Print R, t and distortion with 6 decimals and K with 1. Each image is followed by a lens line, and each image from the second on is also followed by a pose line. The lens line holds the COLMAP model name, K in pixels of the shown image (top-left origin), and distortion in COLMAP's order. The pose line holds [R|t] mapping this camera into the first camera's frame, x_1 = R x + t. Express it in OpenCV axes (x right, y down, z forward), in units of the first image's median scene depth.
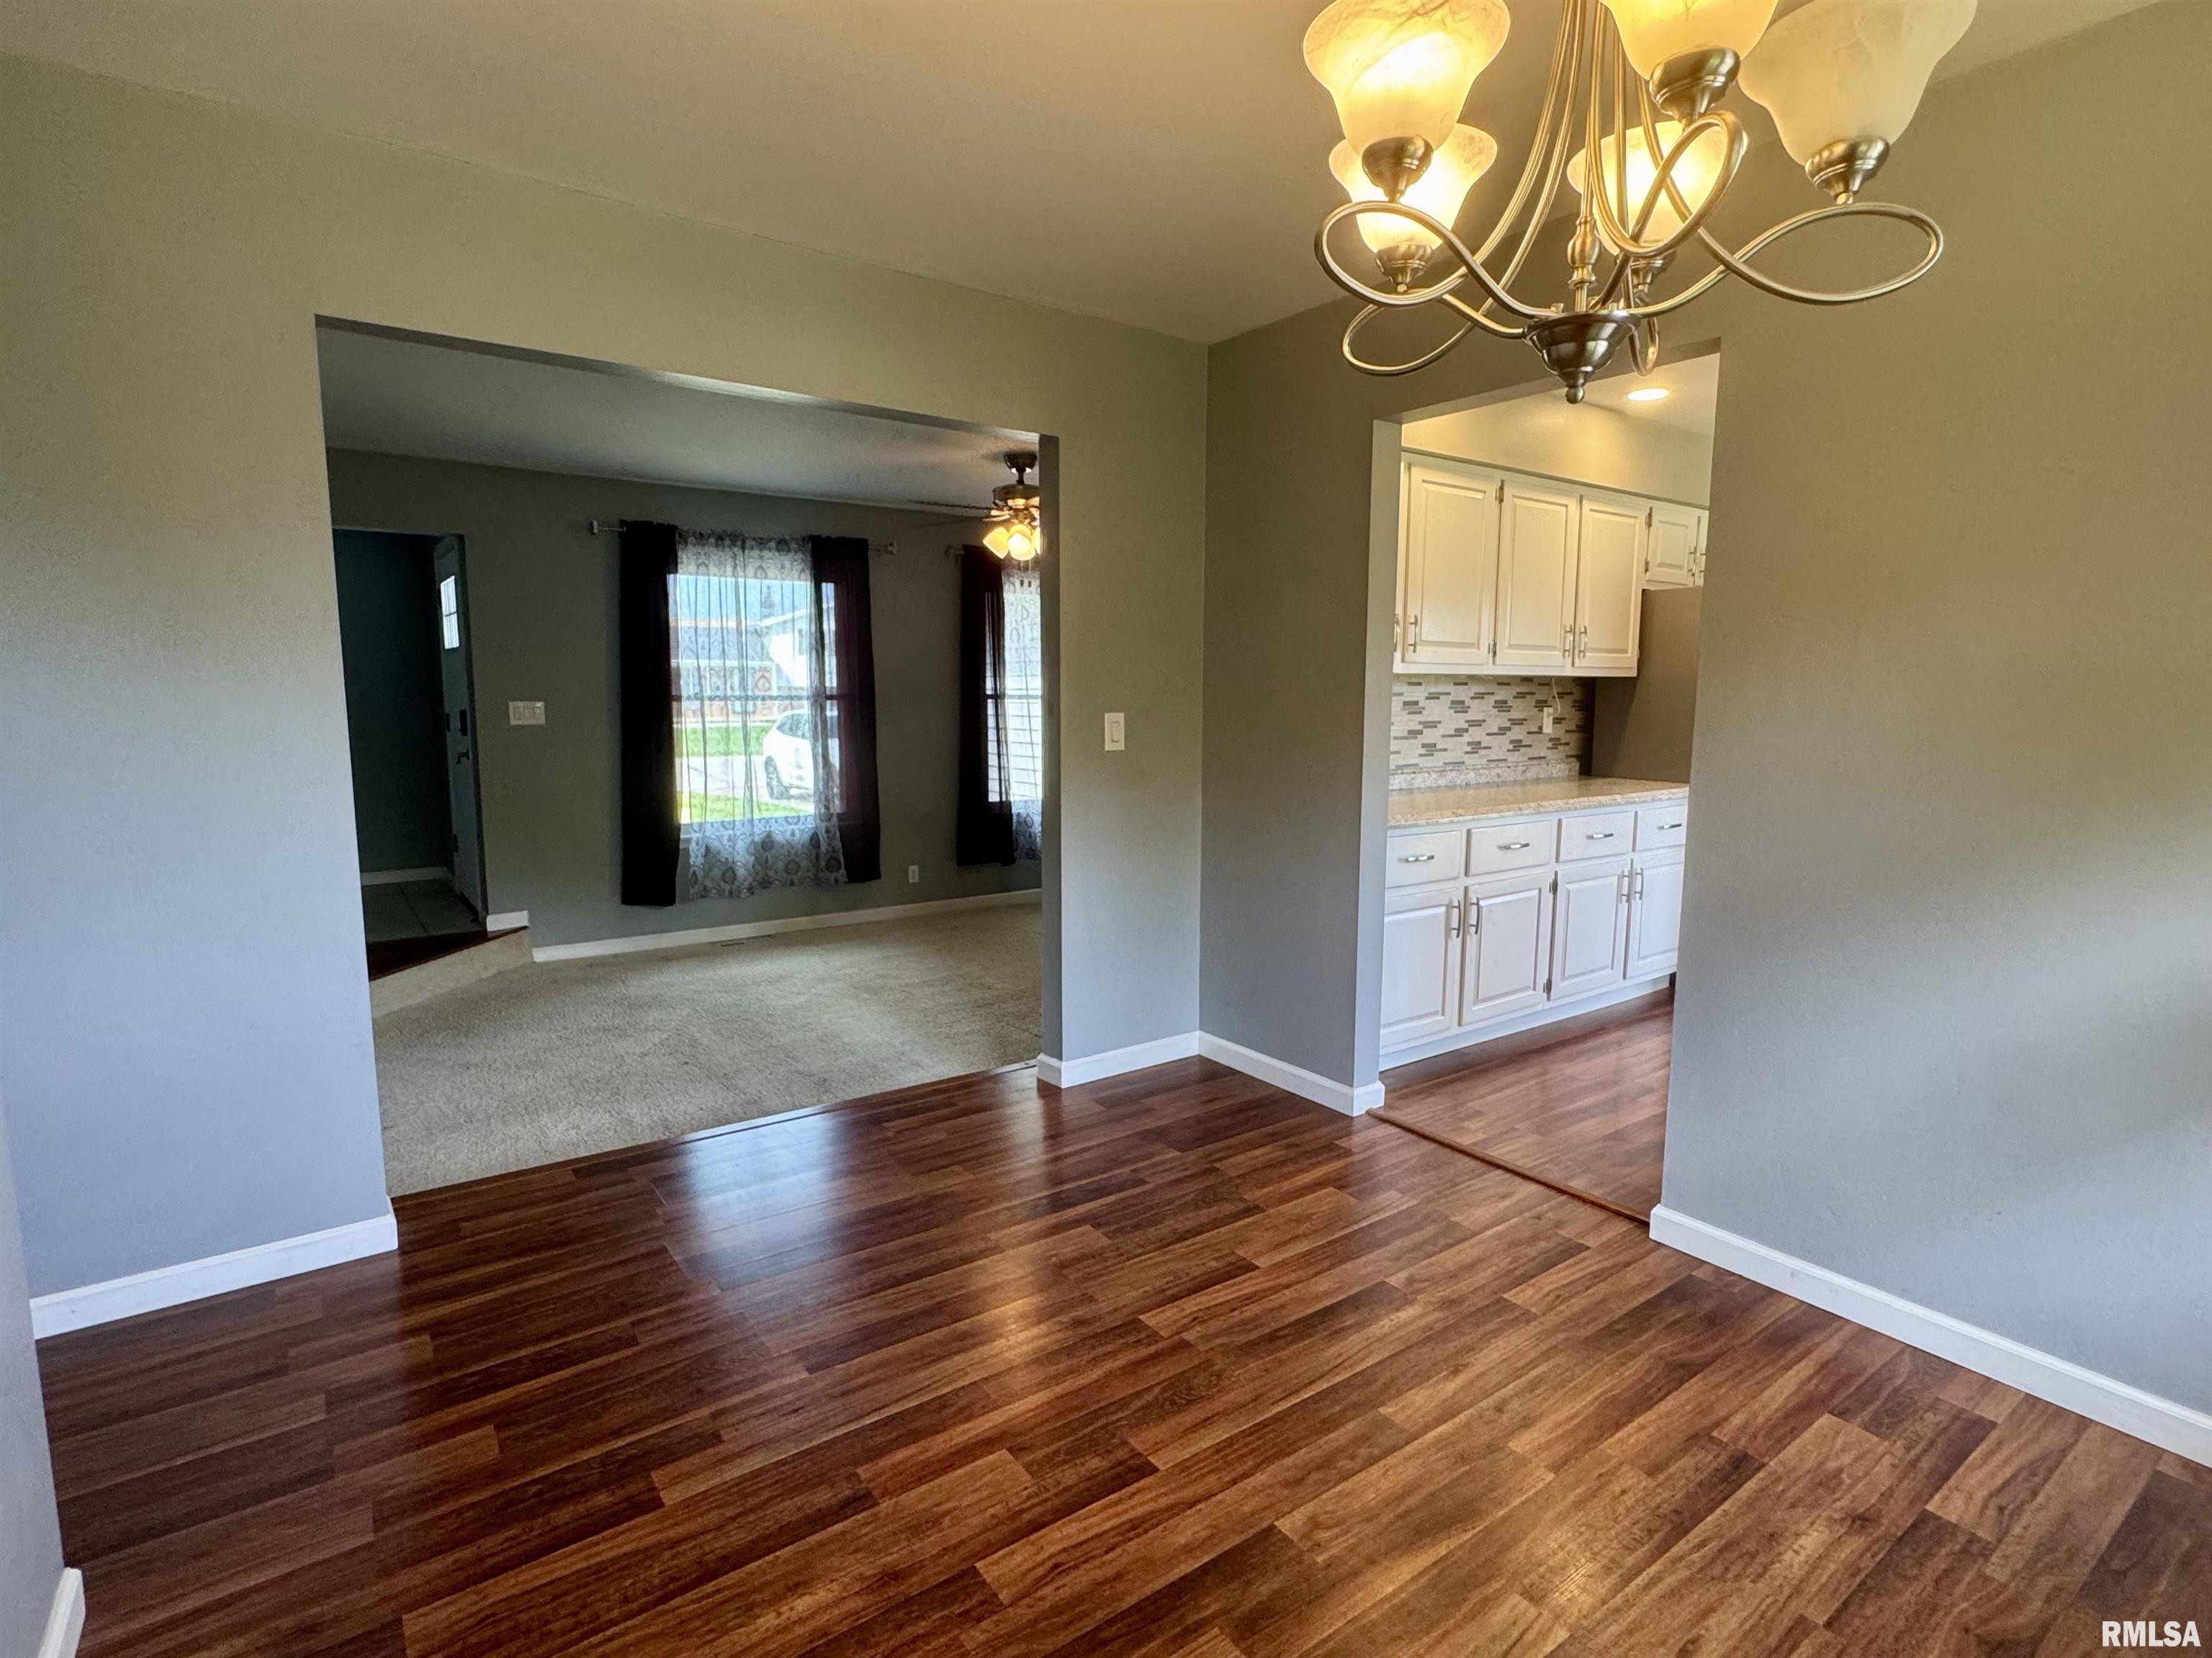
lens RADIAL K [[1119.1, 0, 1114.6], [0, 1119.1, 821.3], [0, 0, 1]] dist [0.001936, 0.000742]
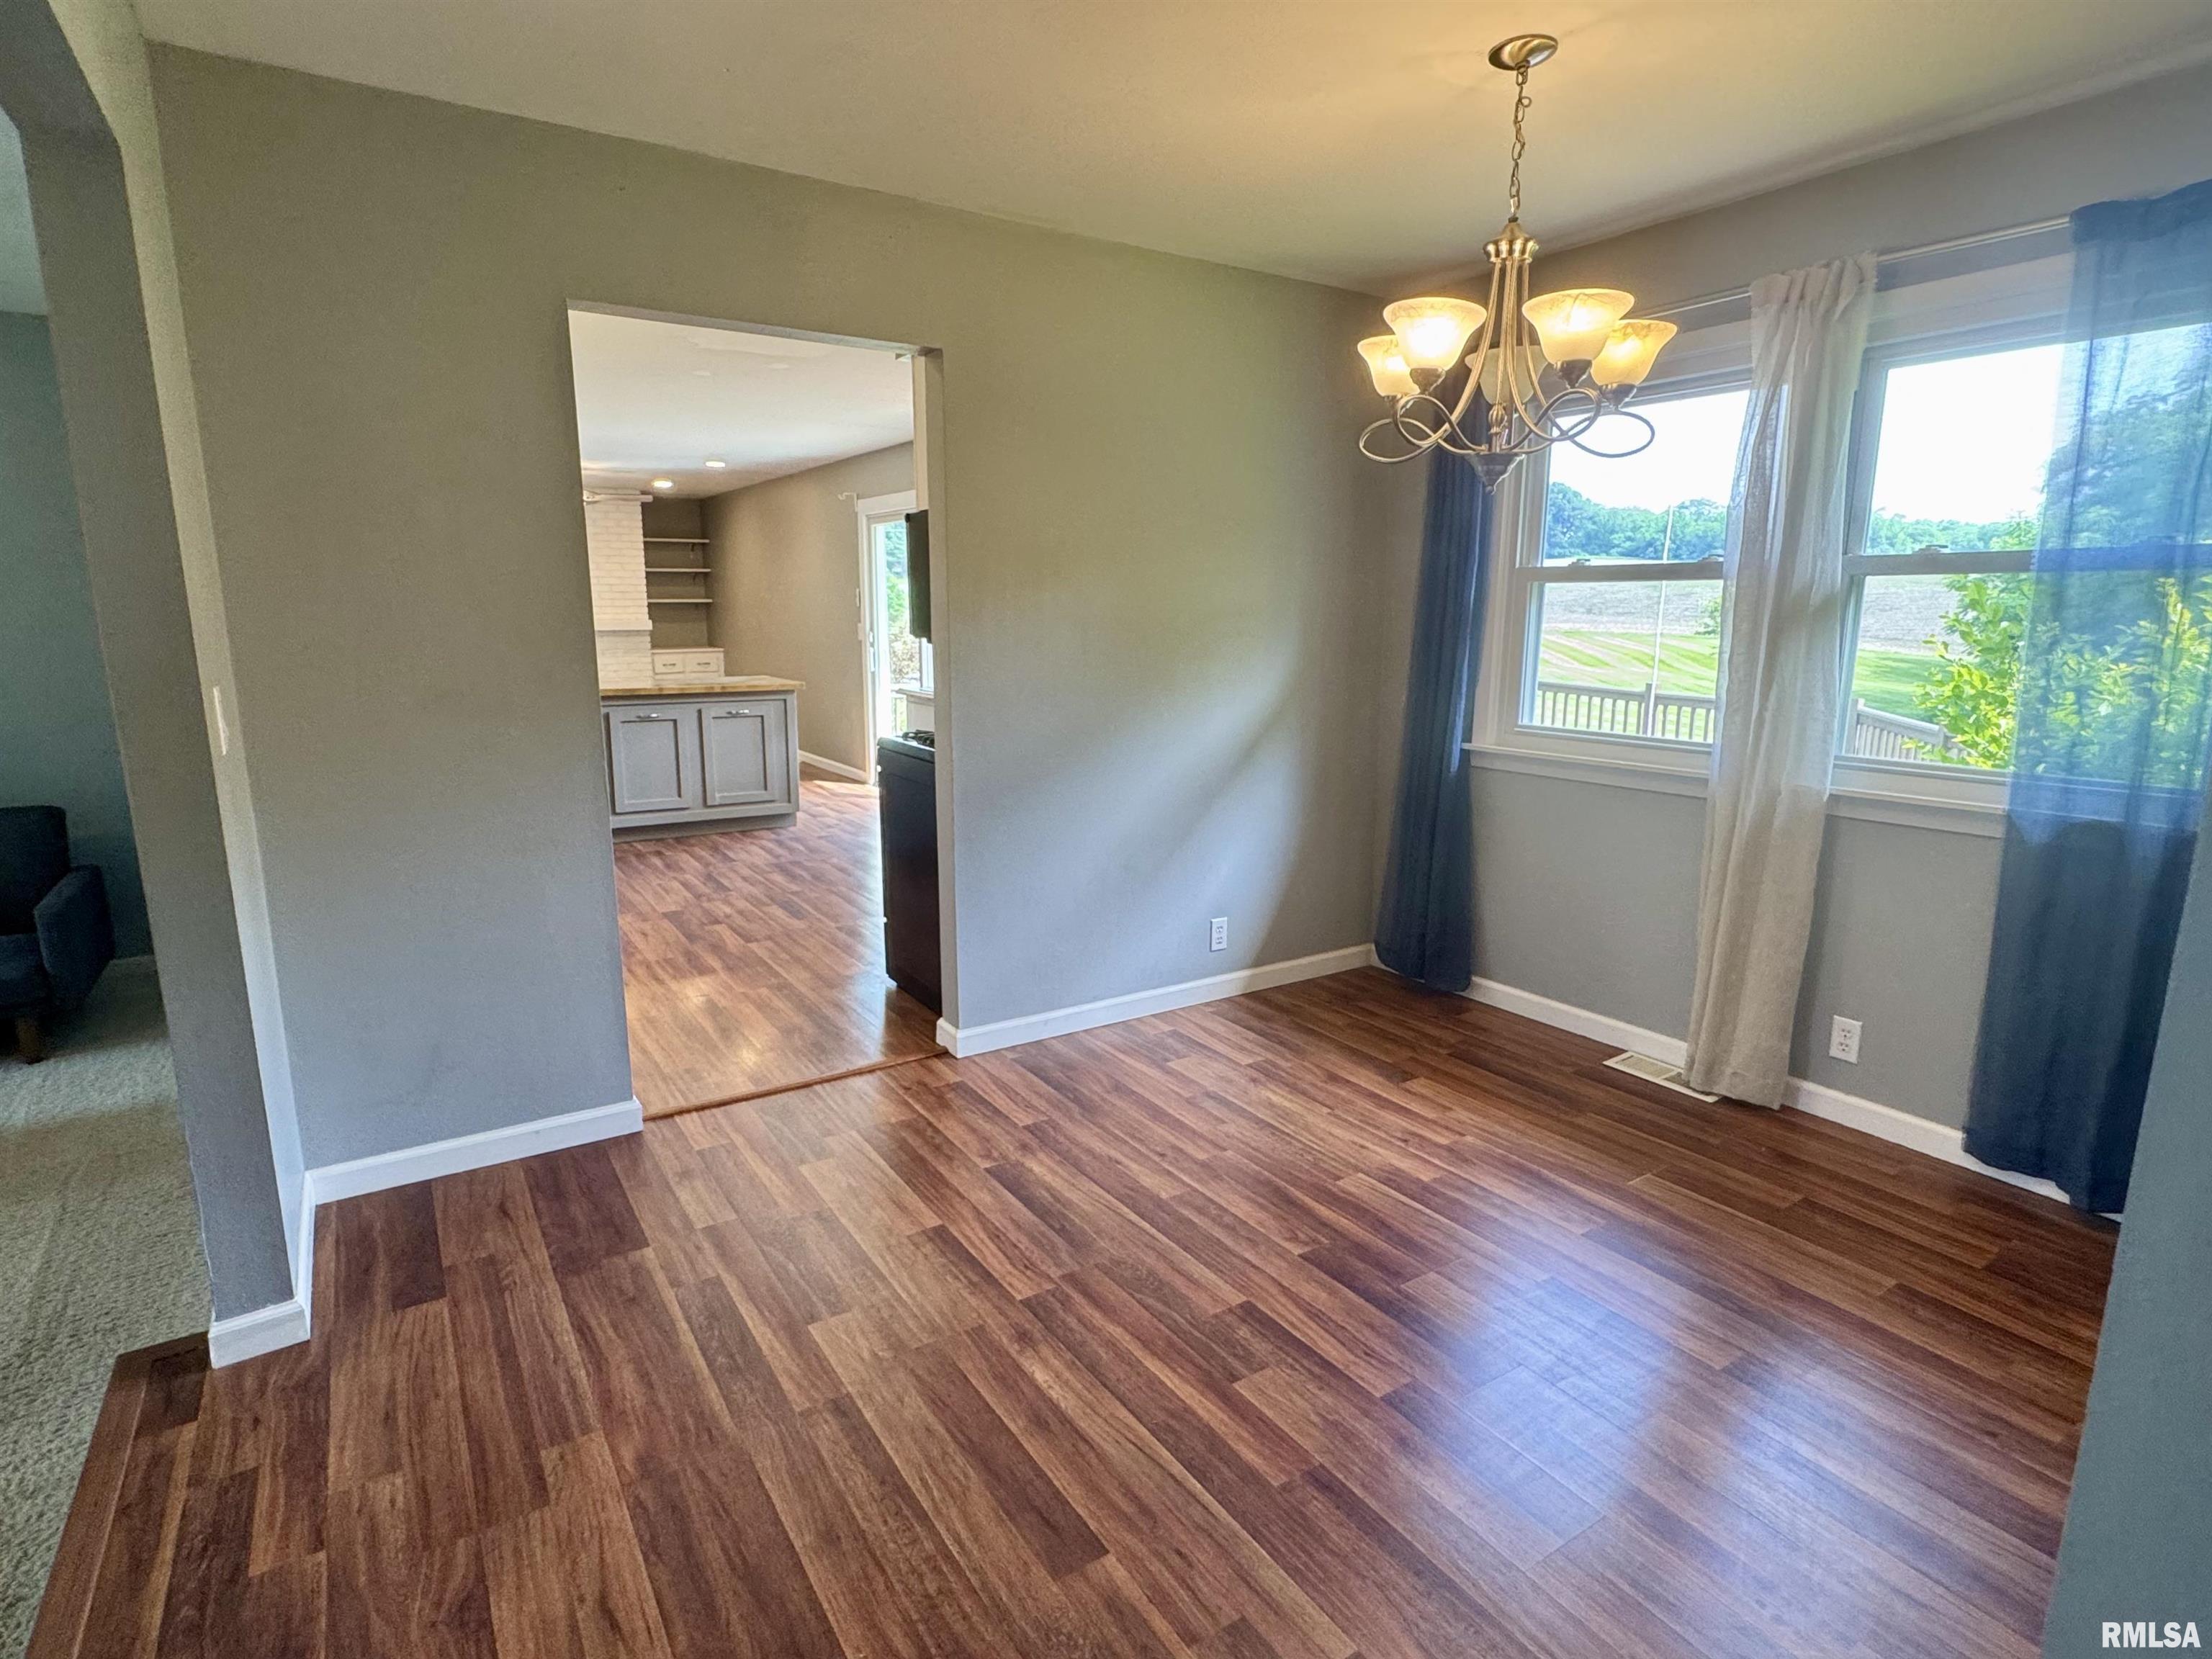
lens RADIAL K [[1145.5, 0, 1106.0], [0, 1145.5, 829.5], [0, 0, 1]] dist [-0.001050, 0.000522]
pose [[0.060826, -0.200602, 0.977783, -0.928621], [0.113811, 0.974602, 0.192869, -0.149479], [-0.991639, 0.099551, 0.082112, 0.859605]]
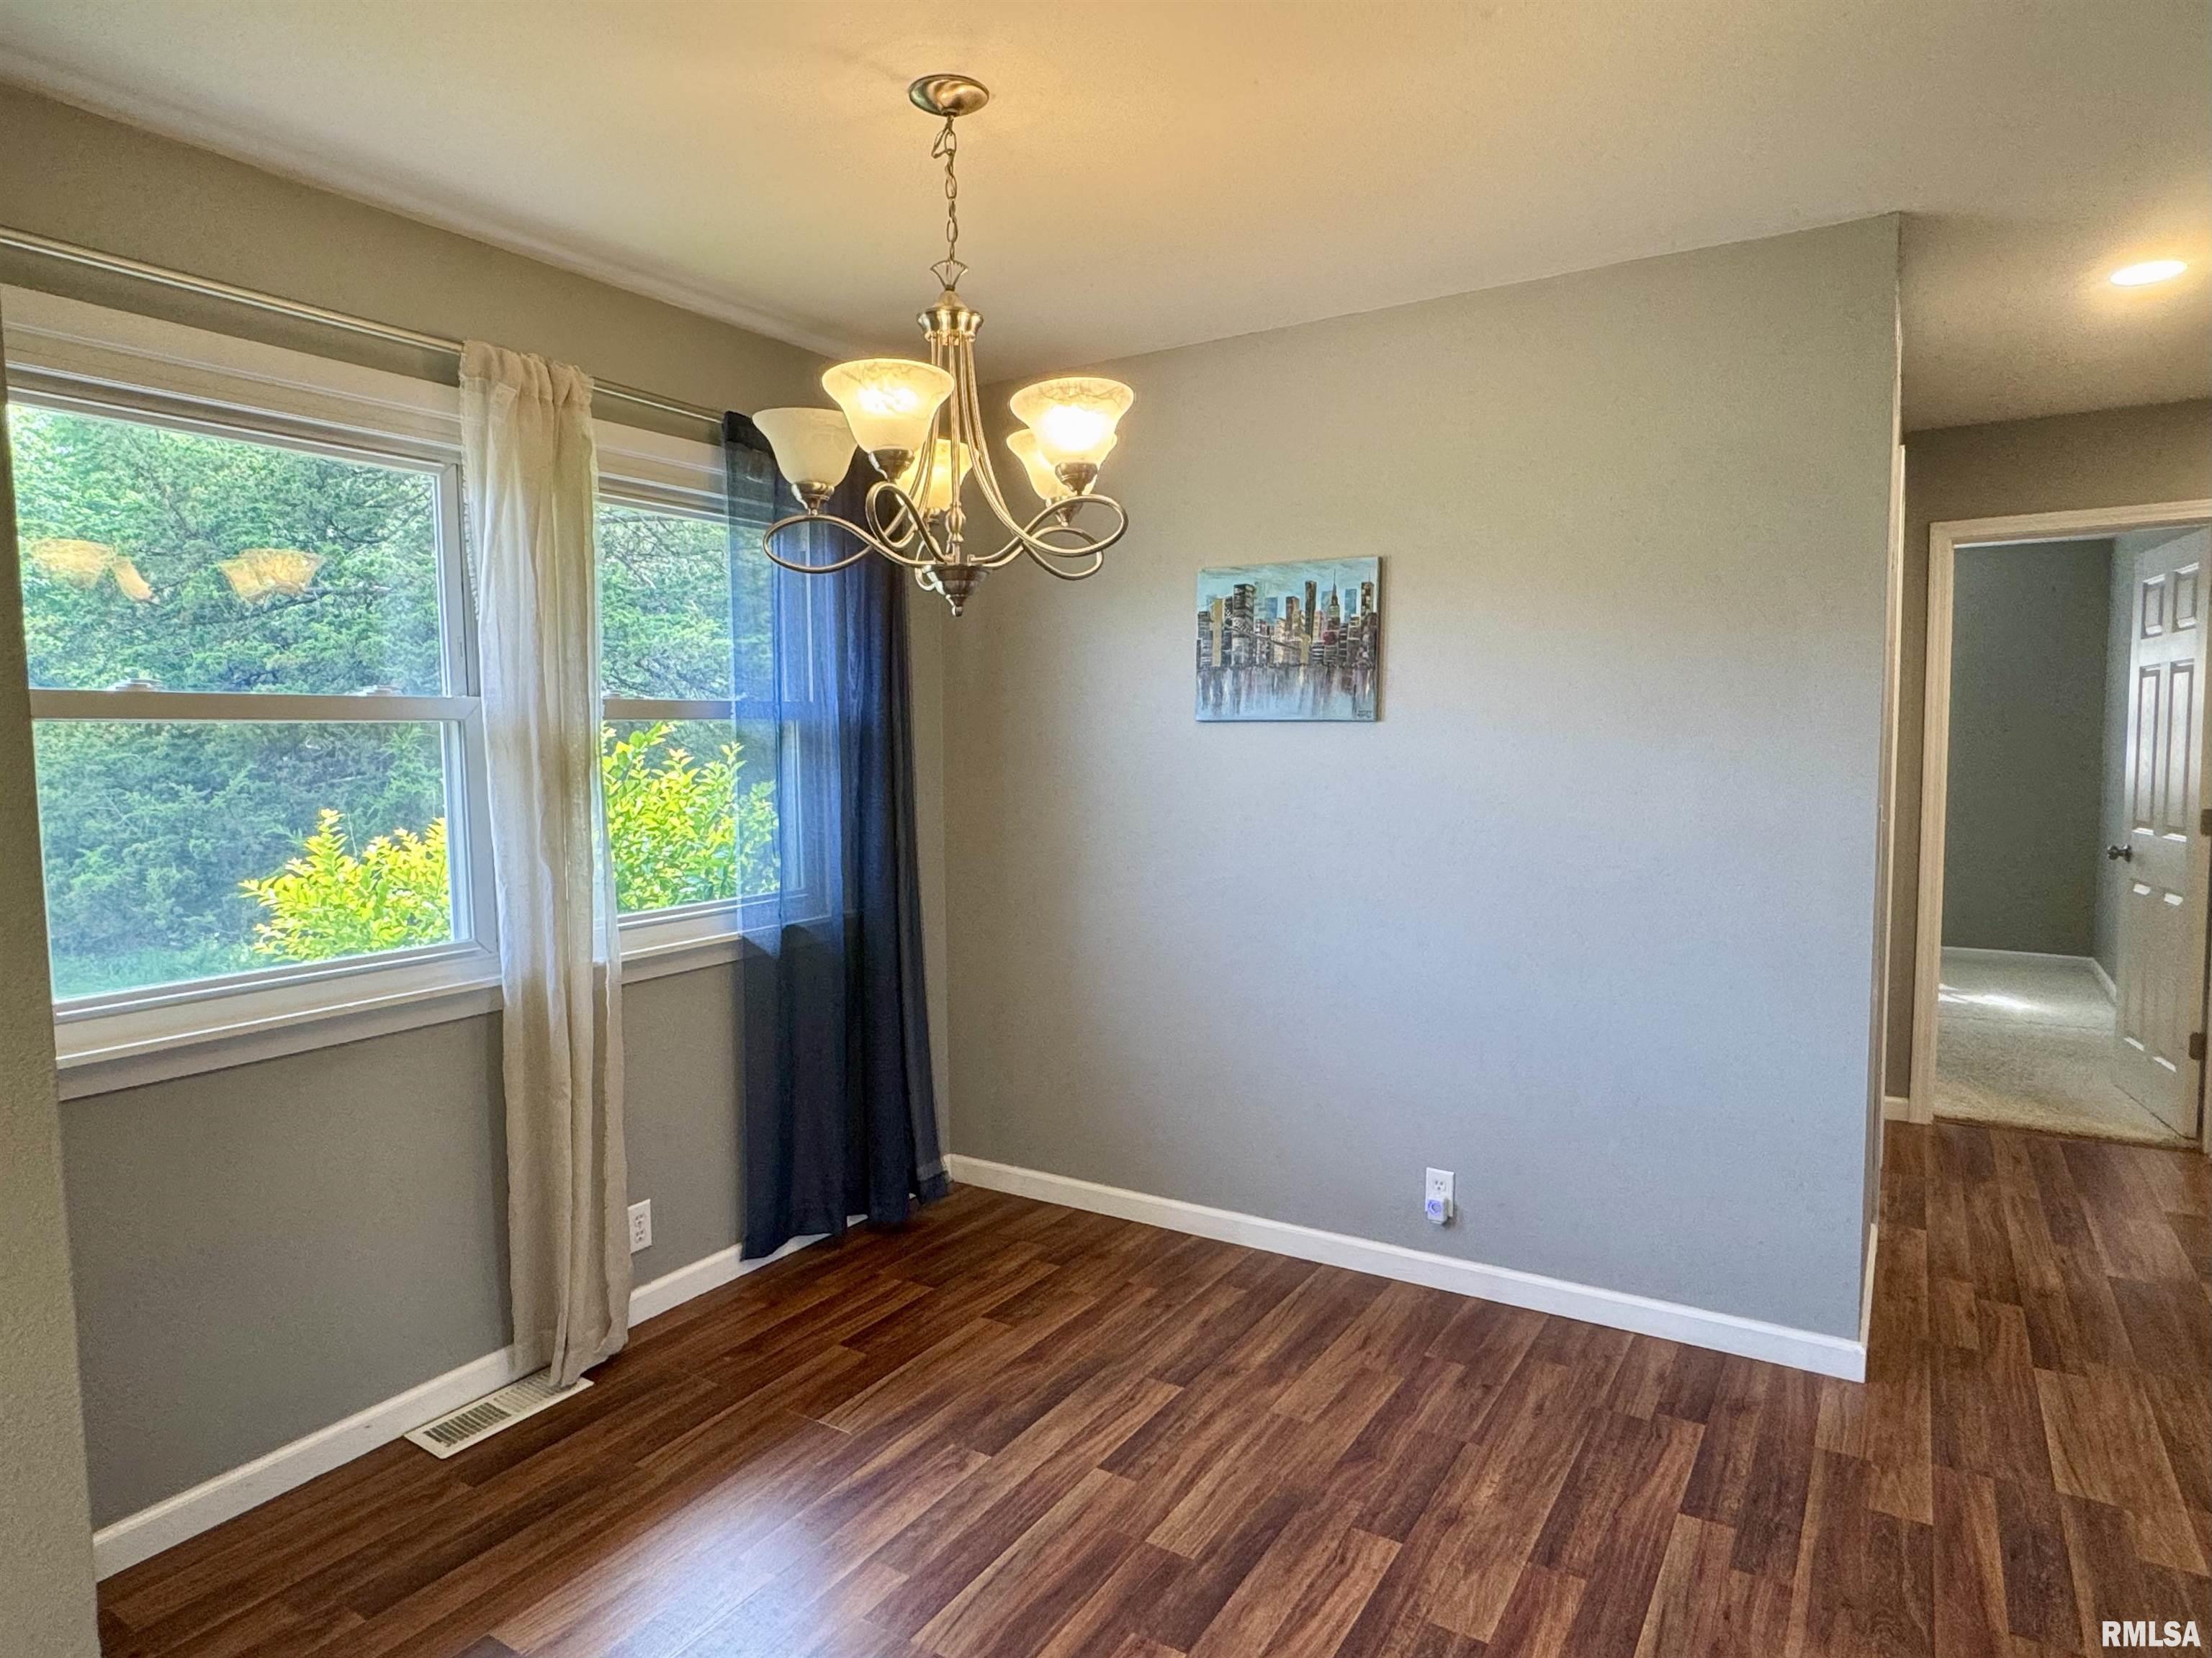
lens RADIAL K [[1294.5, 0, 1106.0], [0, 1294.5, 829.0], [0, 0, 1]] dist [0.000322, 0.000495]
pose [[-0.930738, 0.028275, -0.364593, 0.483707], [-0.038260, 0.984005, 0.173983, -0.223449], [0.363680, 0.175882, -0.914769, 1.518948]]
